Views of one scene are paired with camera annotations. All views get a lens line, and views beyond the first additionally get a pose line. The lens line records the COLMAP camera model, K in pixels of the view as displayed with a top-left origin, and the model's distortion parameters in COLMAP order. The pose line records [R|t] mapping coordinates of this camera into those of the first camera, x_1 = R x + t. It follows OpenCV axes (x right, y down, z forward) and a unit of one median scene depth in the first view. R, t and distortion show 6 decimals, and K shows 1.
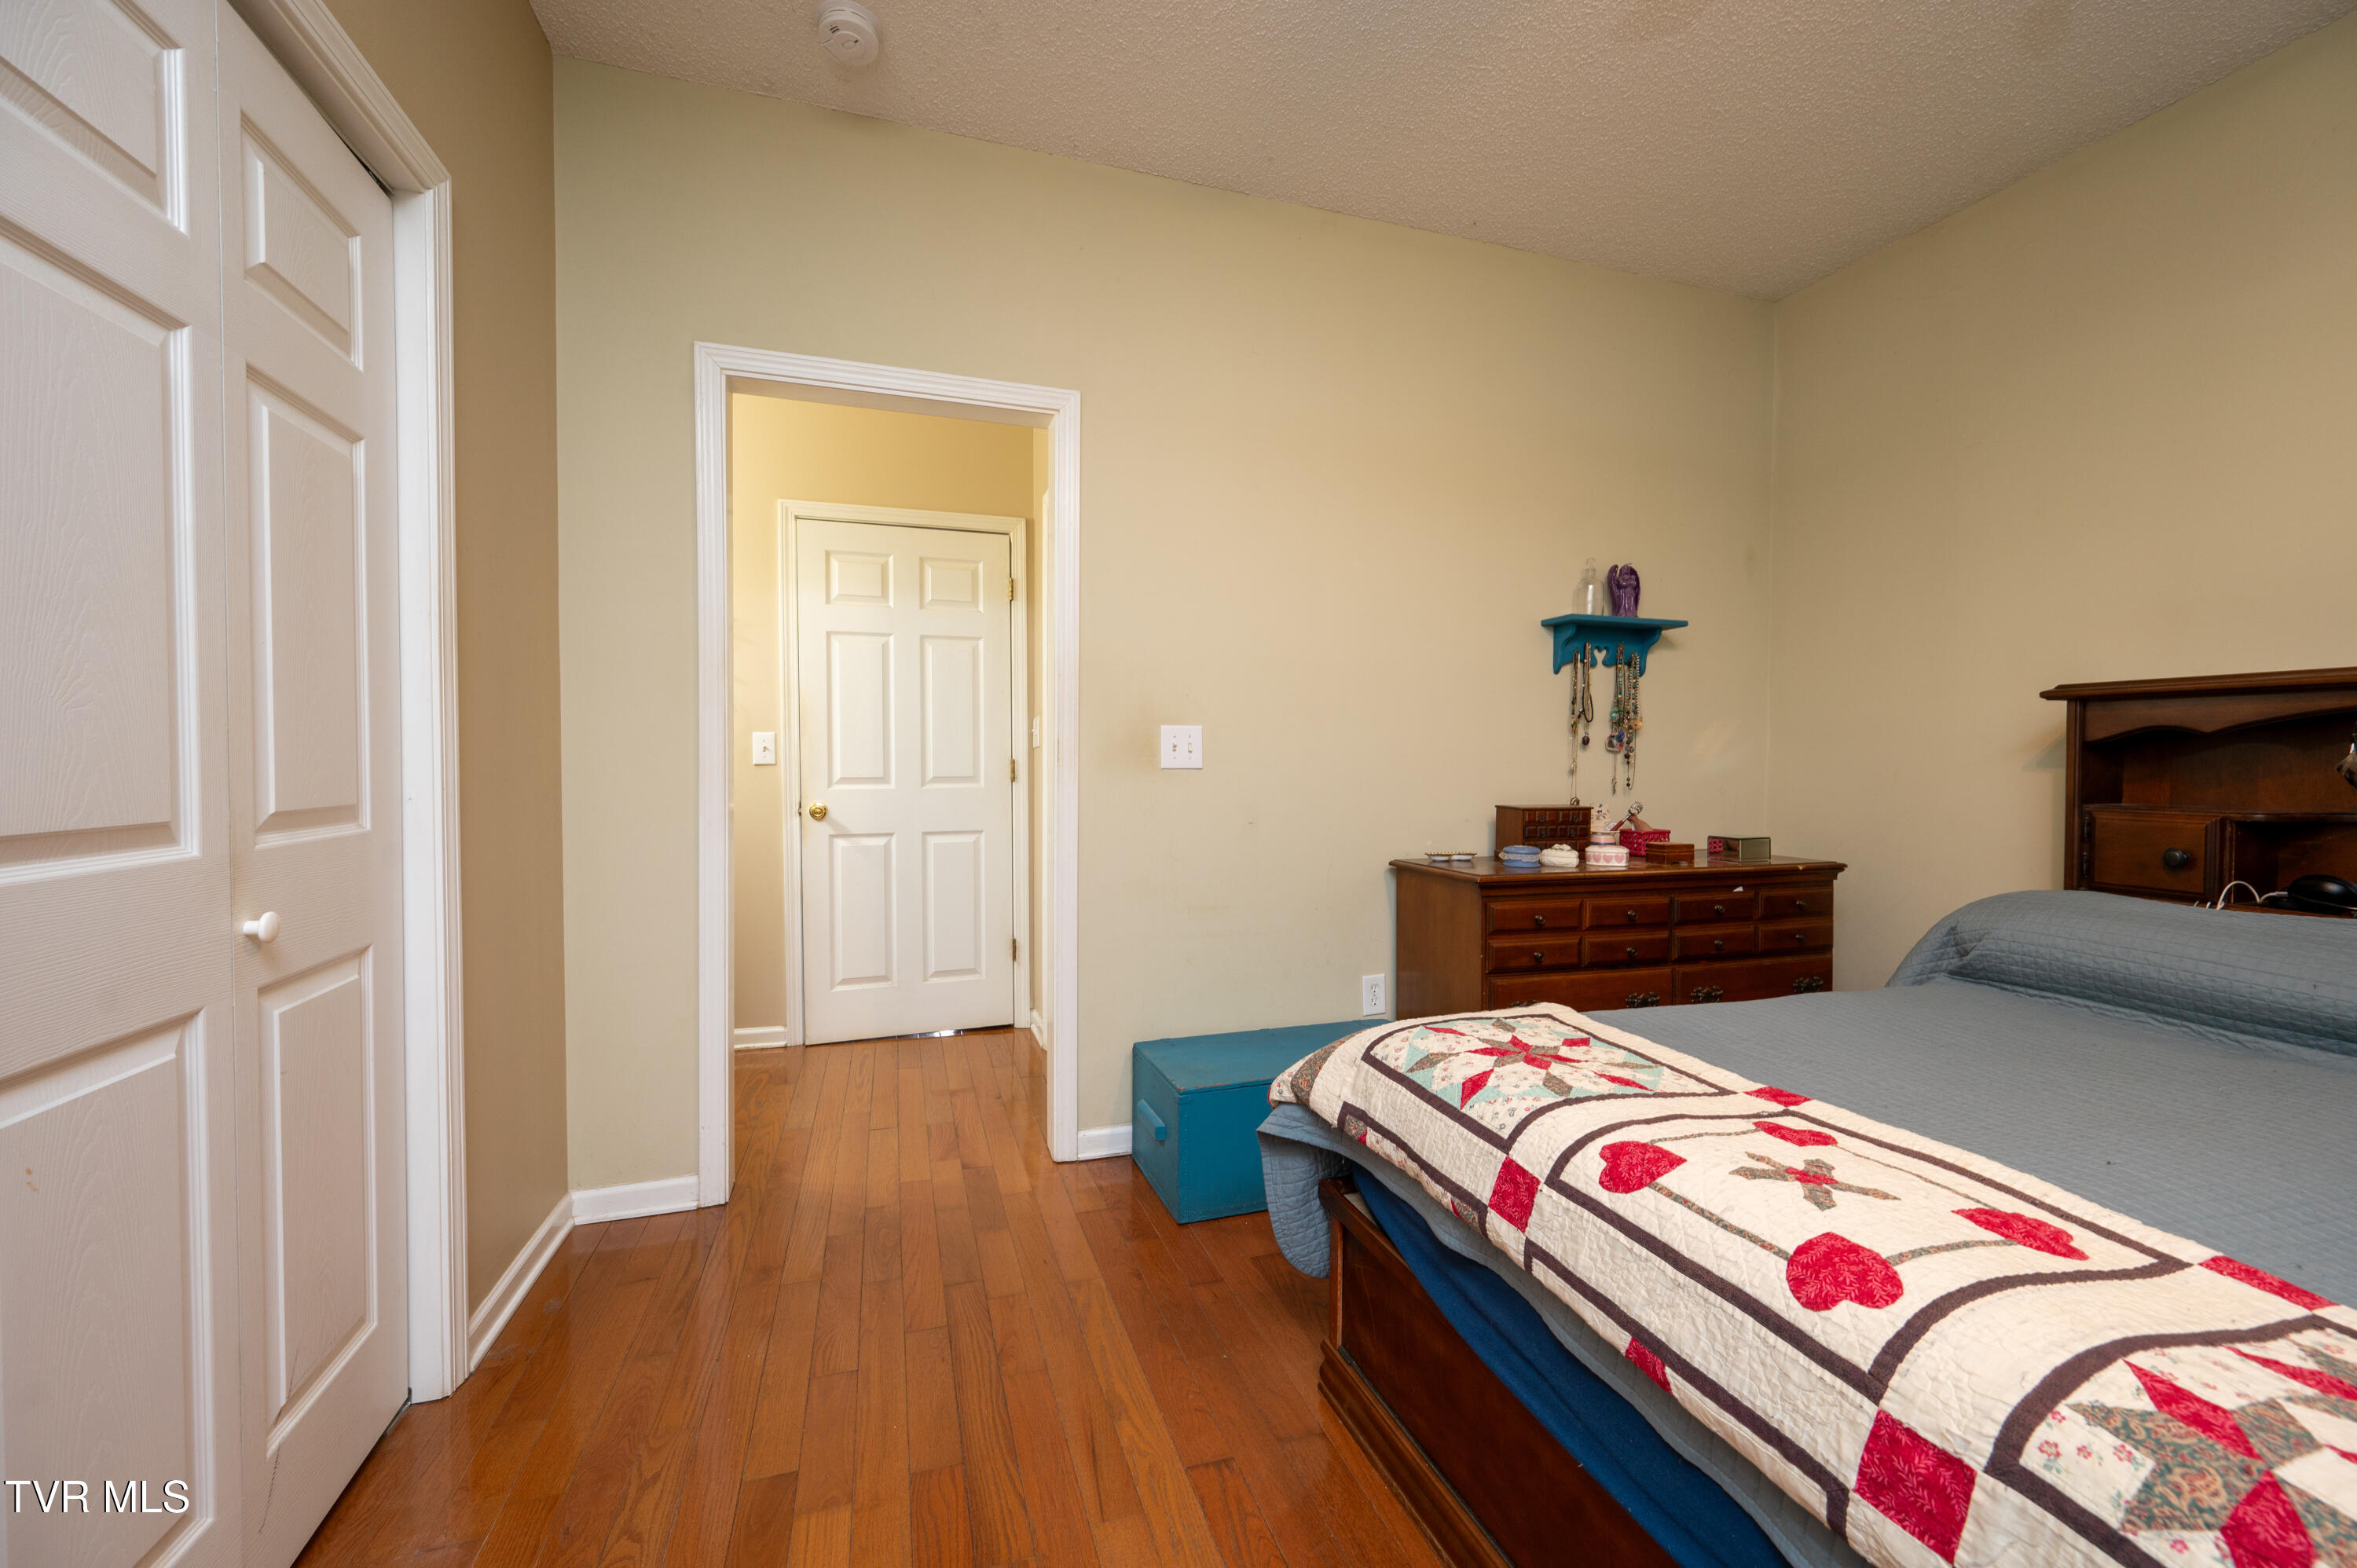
lens RADIAL K [[950.6, 0, 1178.5], [0, 950.6, 784.0], [0, 0, 1]] dist [0.002238, 0.000190]
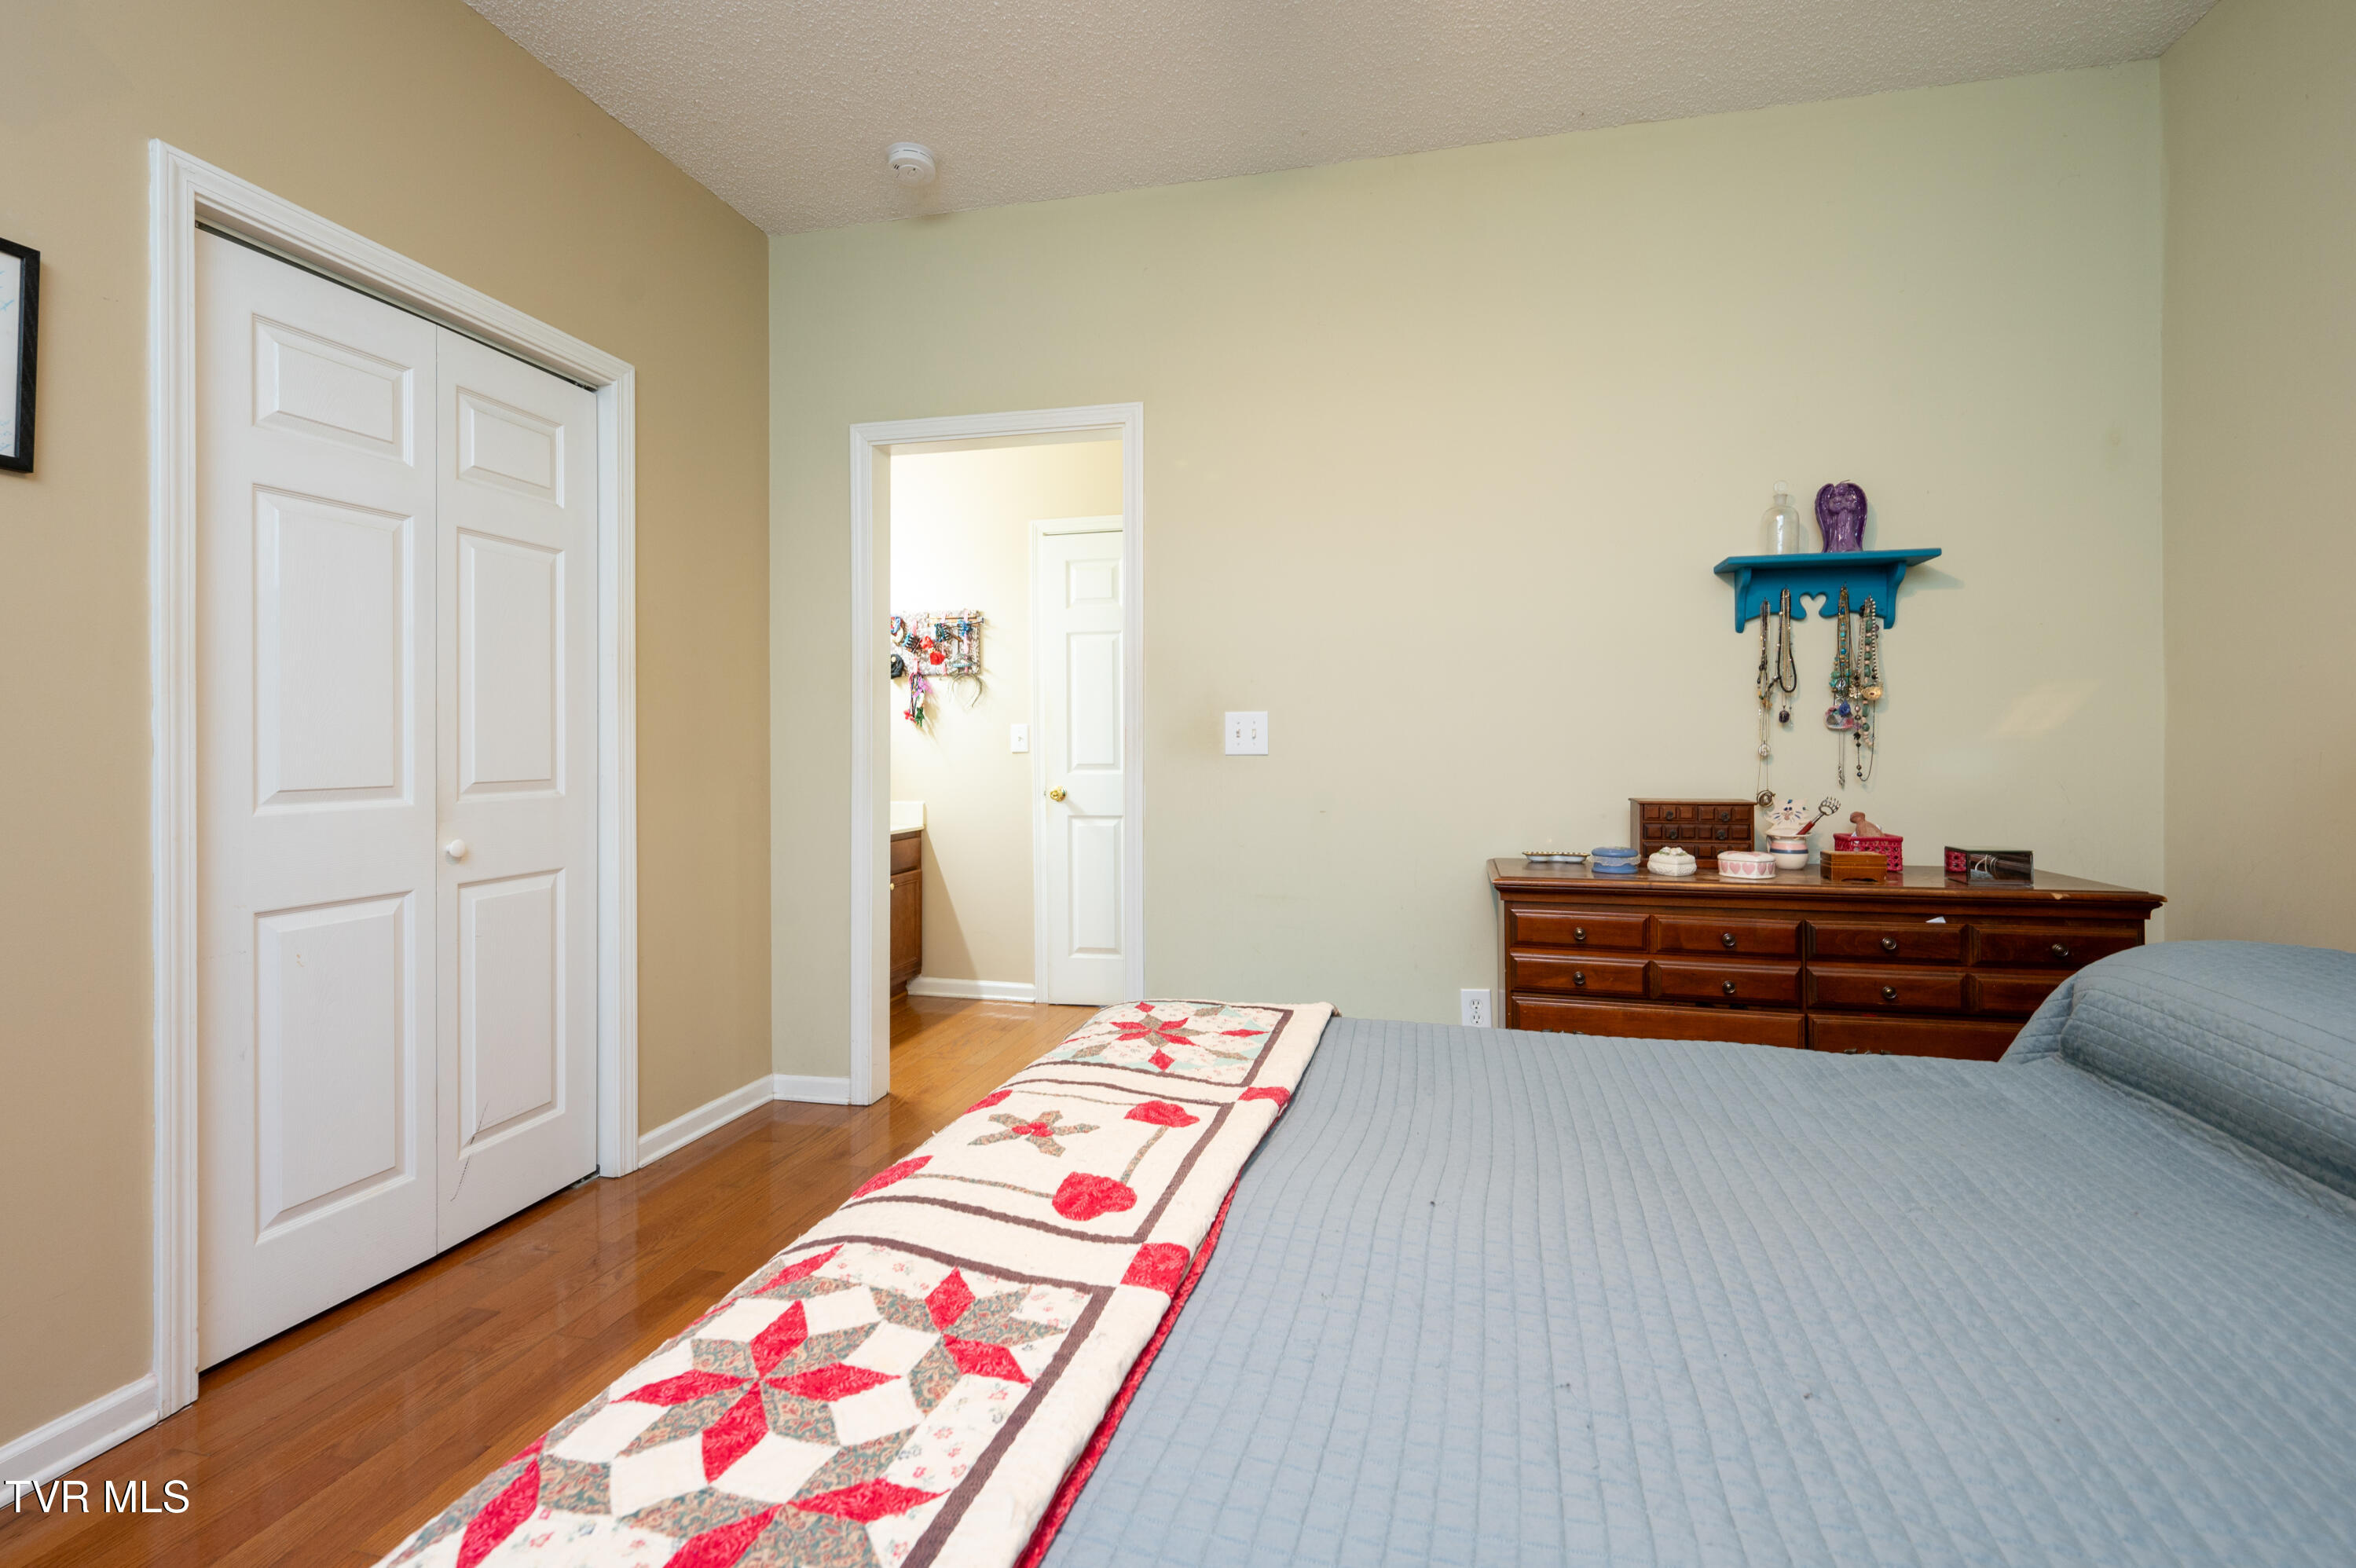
lens RADIAL K [[1056.6, 0, 1174.0], [0, 1056.6, 745.3], [0, 0, 1]] dist [-0.000305, -0.000023]
pose [[0.852789, -0.007894, -0.522196, 0.514409], [-0.005995, 0.999672, -0.024903, 0.002012], [0.522221, 0.024367, 0.852462, 0.017338]]
